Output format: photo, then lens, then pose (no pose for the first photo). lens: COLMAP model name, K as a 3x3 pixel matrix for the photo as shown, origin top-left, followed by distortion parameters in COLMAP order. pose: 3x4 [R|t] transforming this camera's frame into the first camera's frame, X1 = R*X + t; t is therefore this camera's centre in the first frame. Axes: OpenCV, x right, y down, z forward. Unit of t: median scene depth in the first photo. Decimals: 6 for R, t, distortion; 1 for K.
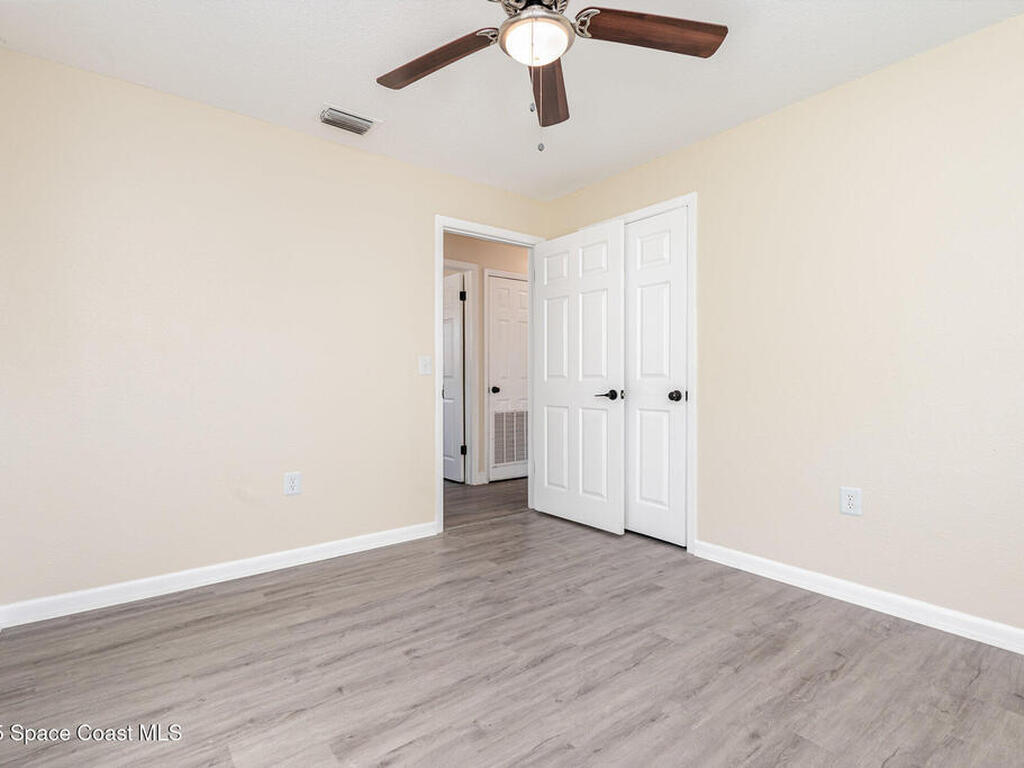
lens RADIAL K [[502.2, 0, 512.0], [0, 502.2, 384.0], [0, 0, 1]] dist [0.001054, 0.000385]
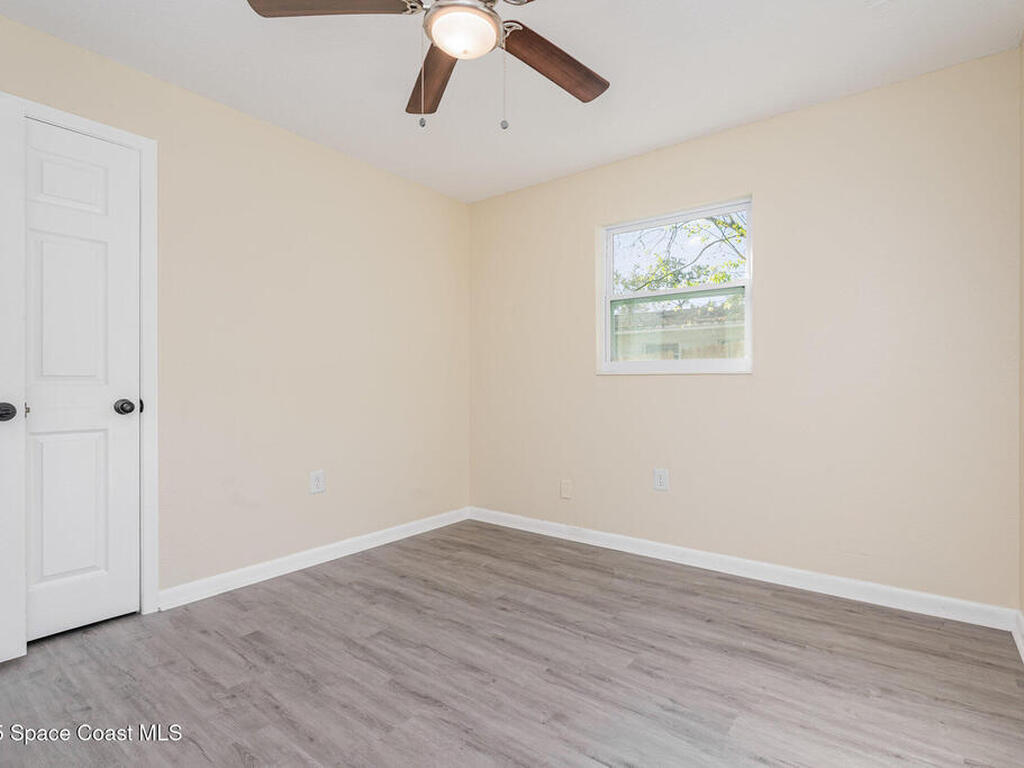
lens RADIAL K [[519.3, 0, 511.0], [0, 519.3, 387.1], [0, 0, 1]] dist [-0.001603, -0.000013]
pose [[-0.237680, -0.003382, 0.971338, -0.789360], [0.006987, 0.999962, 0.005191, -0.007609], [-0.971318, 0.008020, -0.237647, 0.962777]]
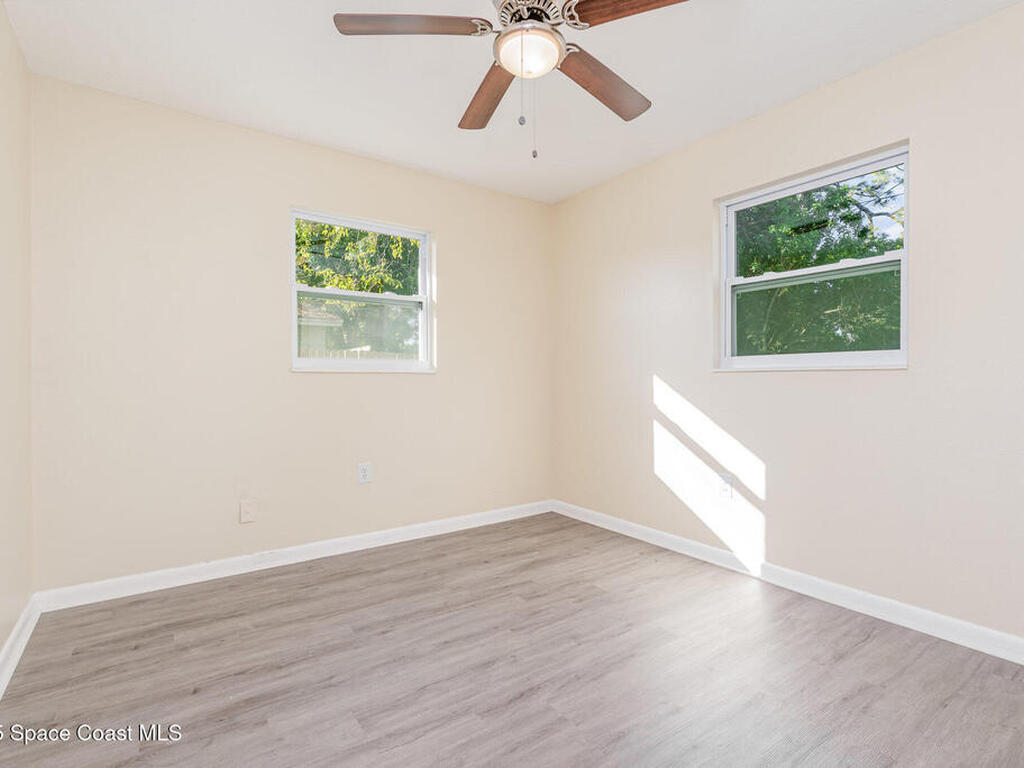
lens RADIAL K [[519.3, 0, 511.0], [0, 519.3, 387.1], [0, 0, 1]] dist [-0.001603, -0.000013]
pose [[-0.998991, 0.001242, 0.044905, 0.033592], [0.002158, 0.999790, 0.020372, -0.028612], [-0.044870, 0.020448, -0.998784, 1.746728]]
